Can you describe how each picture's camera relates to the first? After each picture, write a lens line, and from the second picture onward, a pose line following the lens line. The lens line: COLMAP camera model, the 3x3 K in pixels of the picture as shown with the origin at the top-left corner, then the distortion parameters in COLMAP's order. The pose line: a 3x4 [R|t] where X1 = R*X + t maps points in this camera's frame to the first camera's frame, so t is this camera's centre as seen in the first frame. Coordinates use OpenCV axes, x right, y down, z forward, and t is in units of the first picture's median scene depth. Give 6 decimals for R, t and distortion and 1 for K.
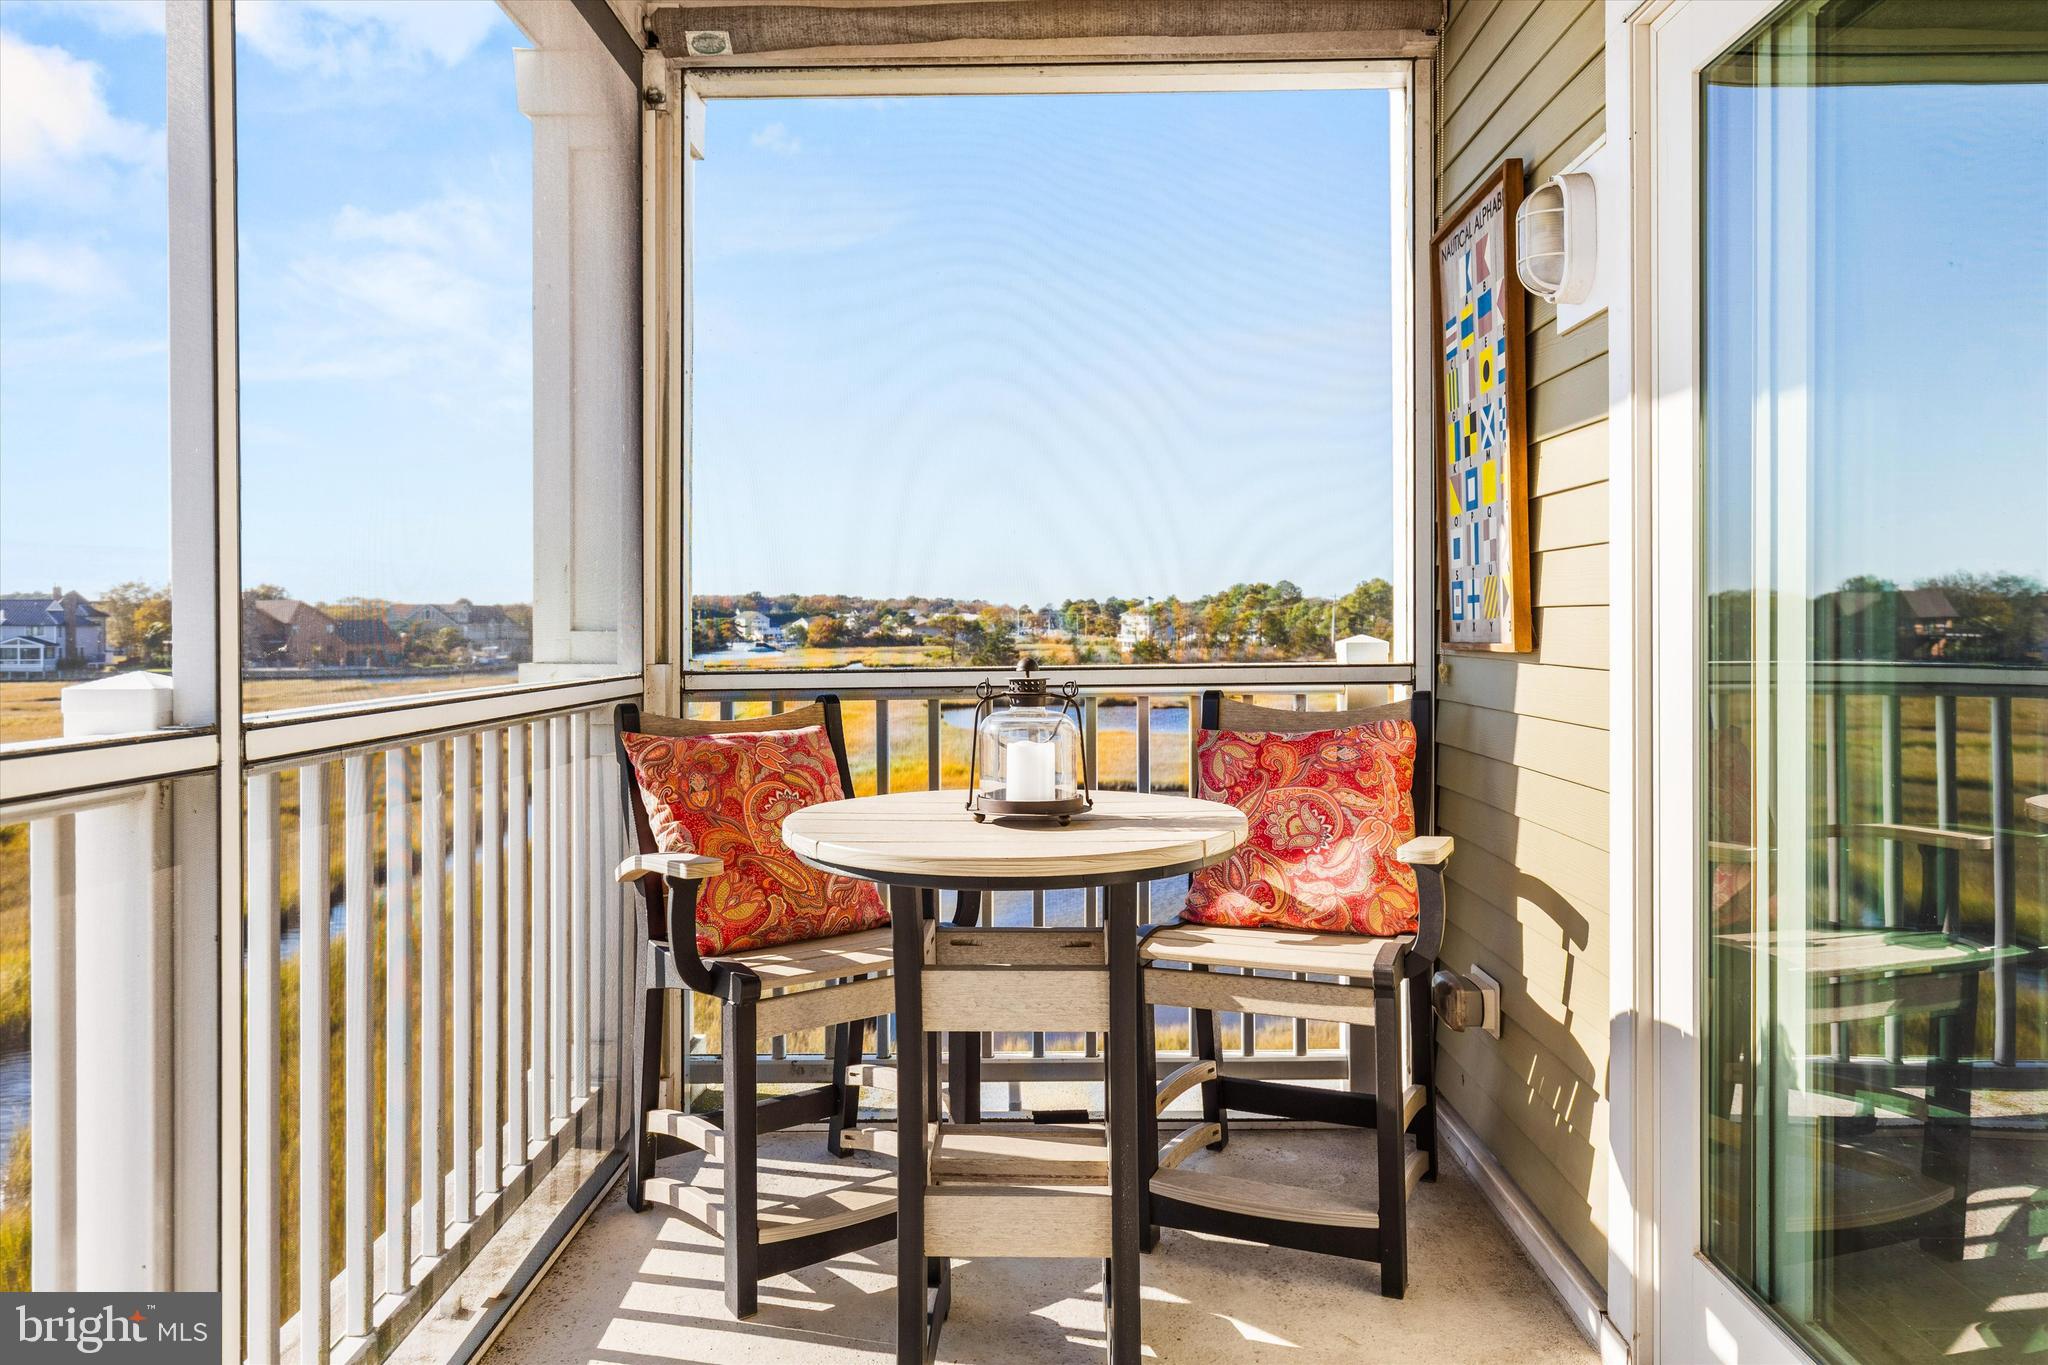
lens RADIAL K [[1312.3, 0, 1010.7], [0, 1312.3, 620.6], [0, 0, 1]] dist [0.003383, 0.000605]
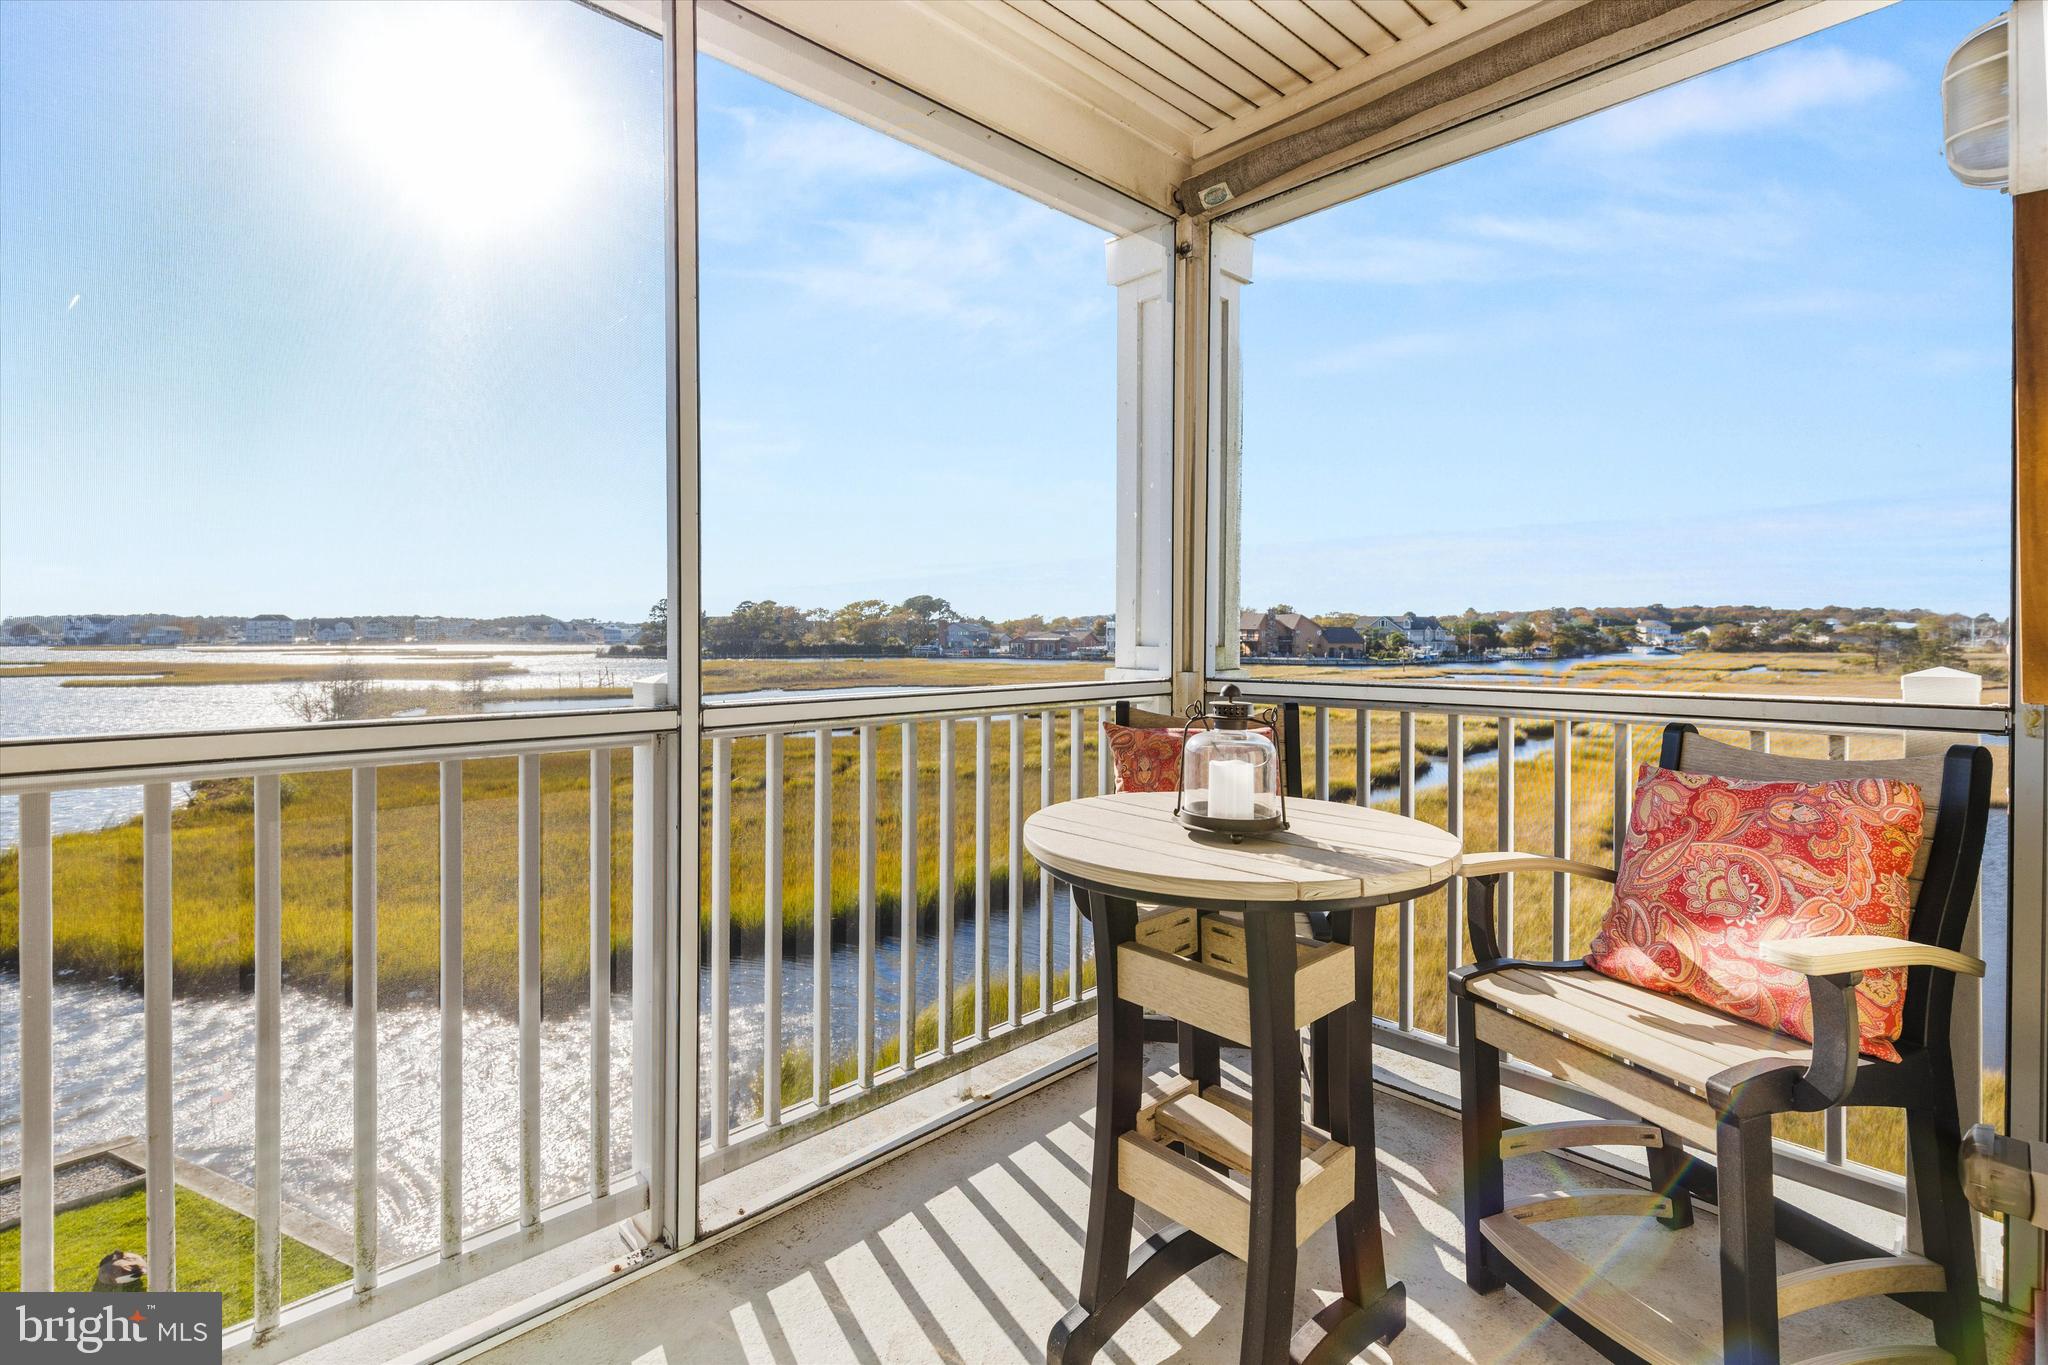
lens RADIAL K [[928.2, 0, 1025.2], [0, 928.2, 628.1], [0, 0, 1]] dist [0.001880, 0.001289]
pose [[0.703793, 0.002743, -0.710399, 0.311962], [-0.002282, 0.999996, 0.001601, -0.013764], [0.710401, 0.000494, 0.703797, 0.235075]]
